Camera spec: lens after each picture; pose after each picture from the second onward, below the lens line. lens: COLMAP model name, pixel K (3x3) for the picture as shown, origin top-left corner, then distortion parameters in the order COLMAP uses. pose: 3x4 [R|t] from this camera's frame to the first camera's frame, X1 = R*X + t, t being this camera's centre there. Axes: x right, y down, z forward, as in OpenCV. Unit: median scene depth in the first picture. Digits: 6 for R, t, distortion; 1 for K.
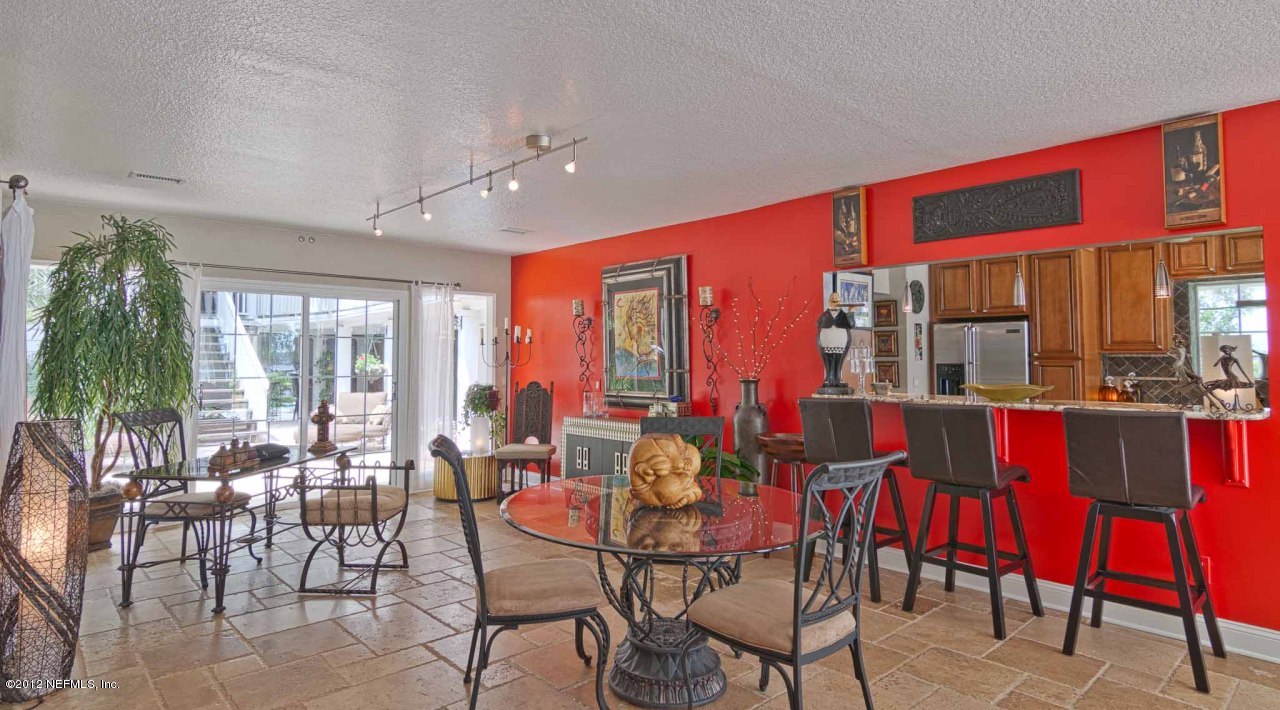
lens RADIAL K [[668.3, 0, 638.8], [0, 668.3, 331.8], [0, 0, 1]] dist [0.000829, 0.000201]
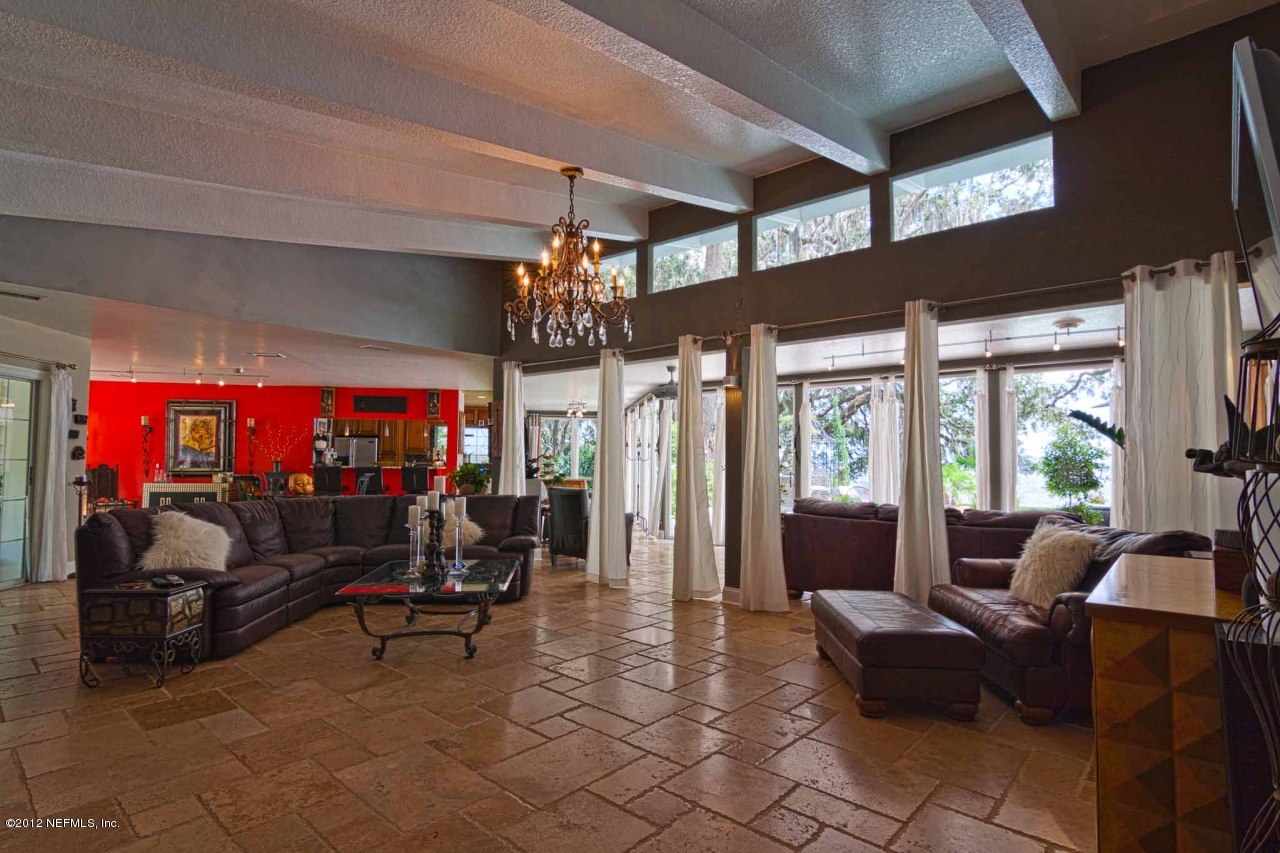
lens RADIAL K [[655.5, 0, 640.0], [0, 655.5, 426.5], [0, 0, 1]] dist [-0.000382, -0.000037]
pose [[0.558259, 0.050140, 0.828150, -0.899012], [-0.042064, 0.998599, -0.032104, -0.024766], [-0.828599, -0.016913, 0.559586, -1.158603]]
